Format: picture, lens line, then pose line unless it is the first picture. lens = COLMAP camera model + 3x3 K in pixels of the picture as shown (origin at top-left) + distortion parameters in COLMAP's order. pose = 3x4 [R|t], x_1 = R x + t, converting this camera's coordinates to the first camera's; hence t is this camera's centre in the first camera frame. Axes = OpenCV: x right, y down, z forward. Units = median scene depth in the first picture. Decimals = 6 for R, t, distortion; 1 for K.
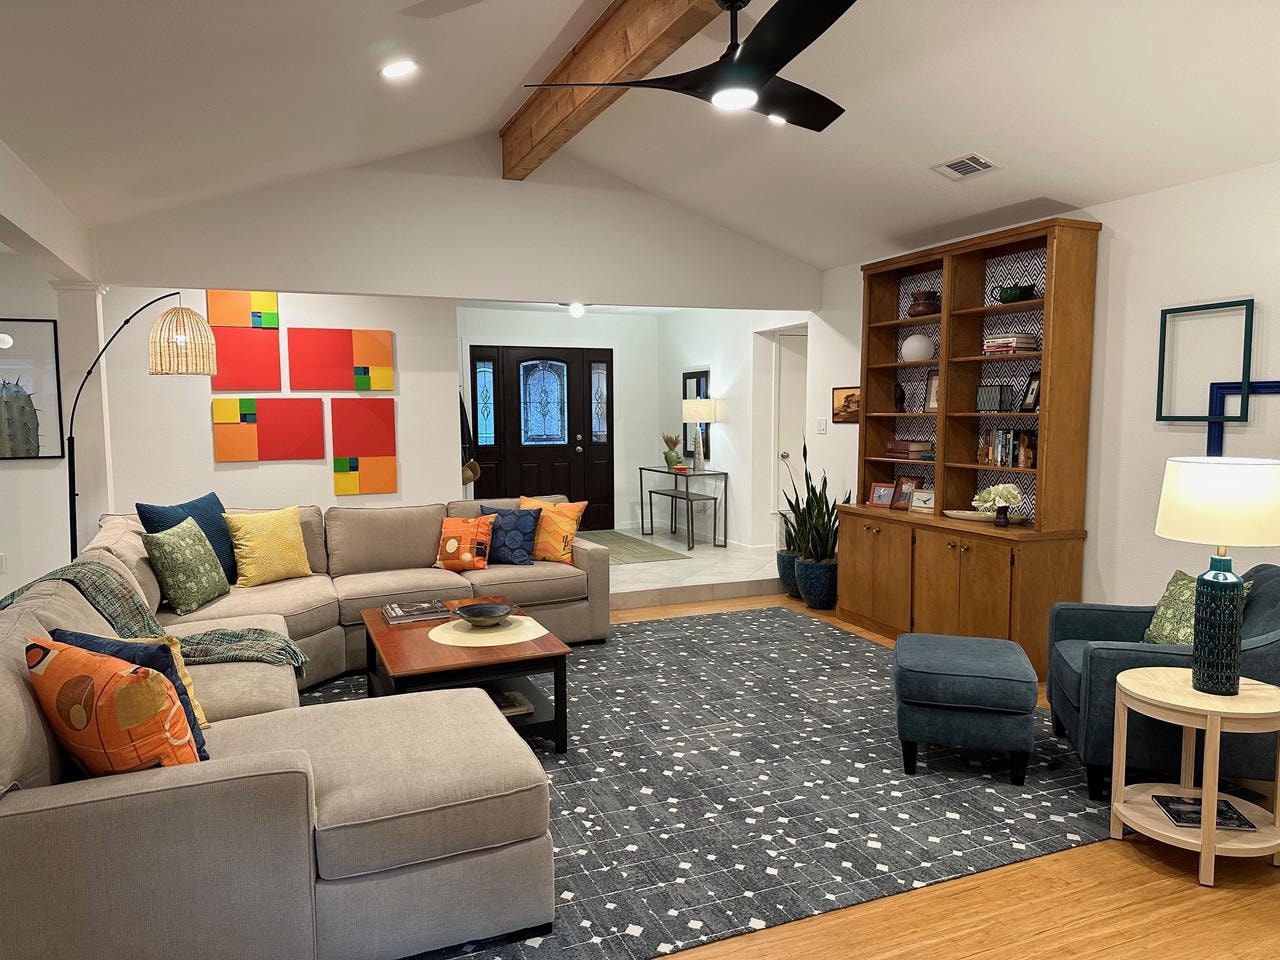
lens RADIAL K [[885.4, 0, 640.0], [0, 885.4, 482.8], [0, 0, 1]] dist [0.013403, -0.000095]
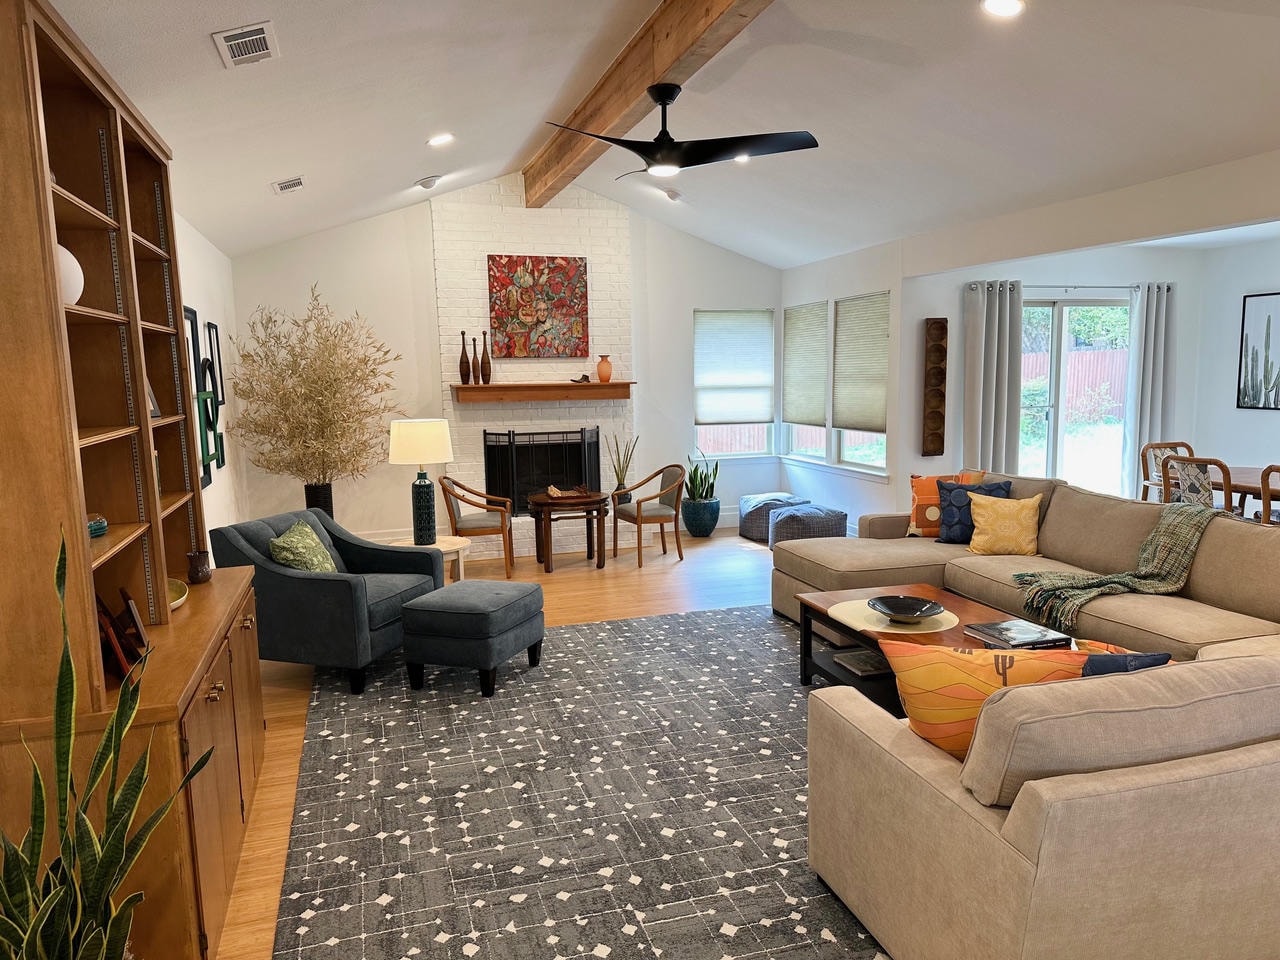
lens RADIAL K [[885.4, 0, 639.2], [0, 885.4, 483.6], [0, 0, 1]] dist [0.013403, -0.000095]
pose [[-0.995295, 0.014955, 0.095728, 0.011287], [0.034693, 0.977514, 0.207995, -0.172831], [-0.090465, 0.210338, -0.973434, 1.799137]]
